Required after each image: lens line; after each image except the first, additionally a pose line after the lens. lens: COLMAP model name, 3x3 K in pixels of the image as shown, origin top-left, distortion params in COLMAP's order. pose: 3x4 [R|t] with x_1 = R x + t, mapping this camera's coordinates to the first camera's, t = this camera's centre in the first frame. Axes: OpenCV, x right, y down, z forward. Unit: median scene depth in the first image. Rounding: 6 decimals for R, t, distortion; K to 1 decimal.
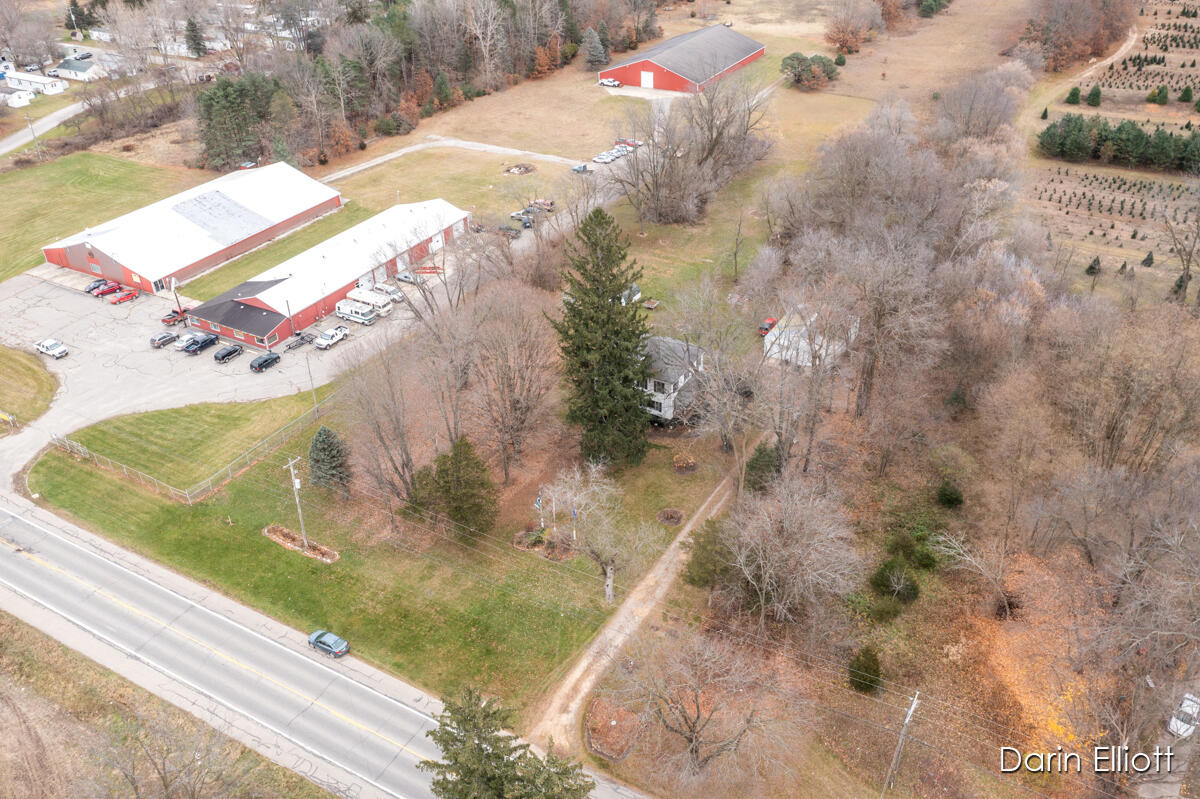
lens RADIAL K [[960.3, 0, 600.0], [0, 960.3, 399.5], [0, 0, 1]] dist [-0.000908, -0.000751]
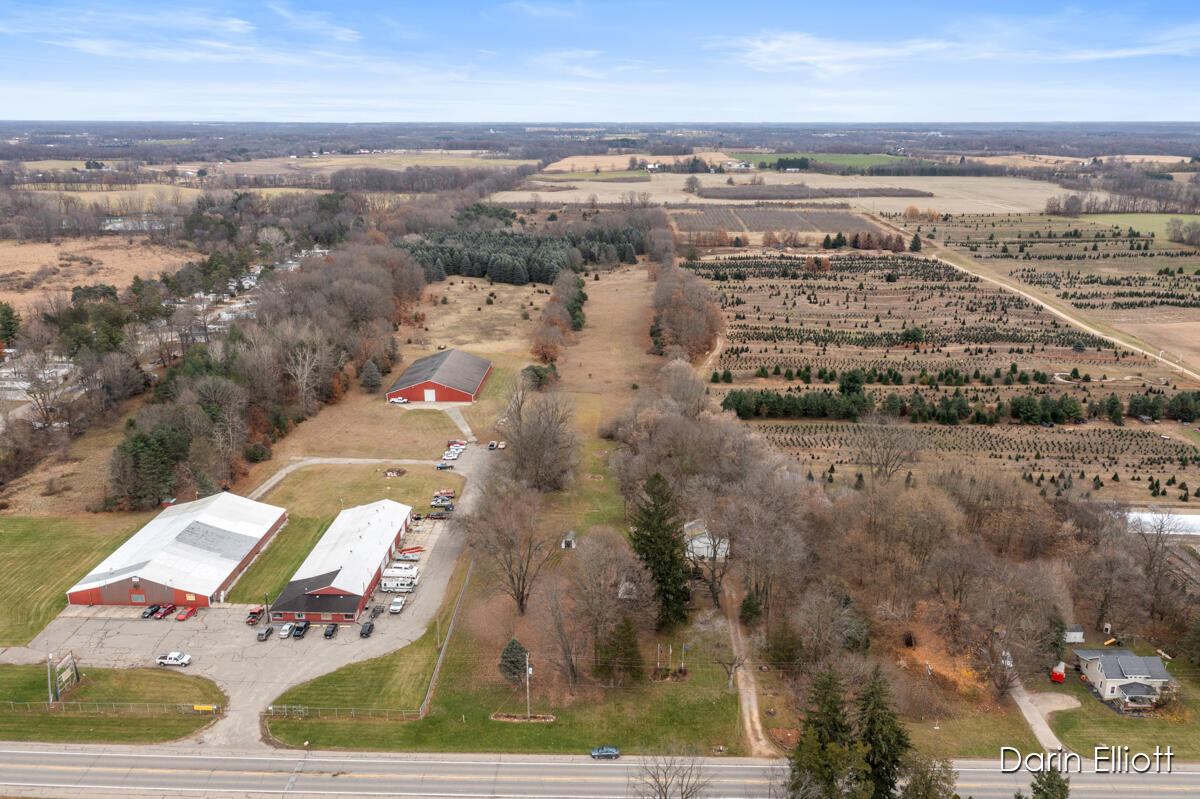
lens RADIAL K [[960.3, 0, 600.0], [0, 960.3, 399.5], [0, 0, 1]] dist [-0.000908, -0.000751]
pose [[0.882451, -0.102734, 0.459048, -0.498453], [0.229270, 0.946038, -0.229015, 0.029820], [-0.410749, 0.307341, 0.858386, -0.292771]]
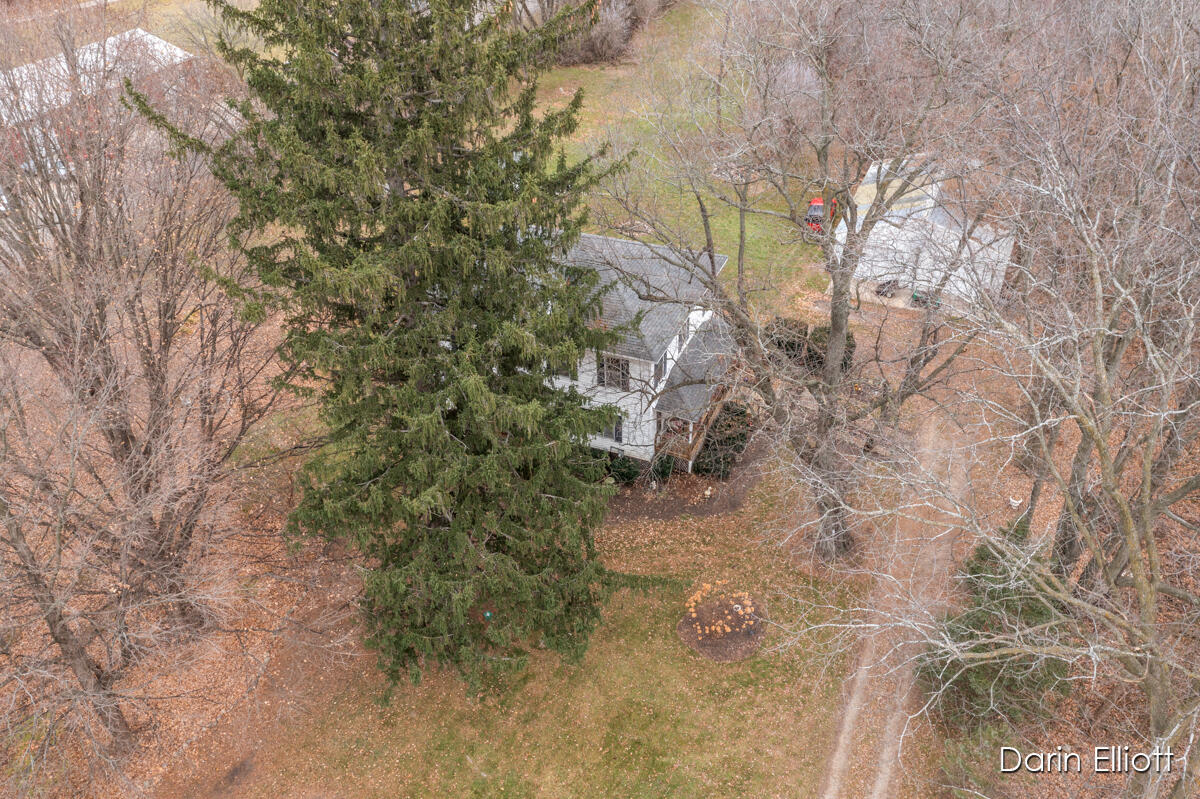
lens RADIAL K [[960.3, 0, 600.0], [0, 960.3, 399.5], [0, 0, 1]] dist [-0.000908, -0.000751]
pose [[0.991360, -0.074557, 0.107920, 0.013351], [0.070565, 0.996691, 0.040352, -0.011802], [-0.110571, -0.032388, 0.993340, 0.449485]]
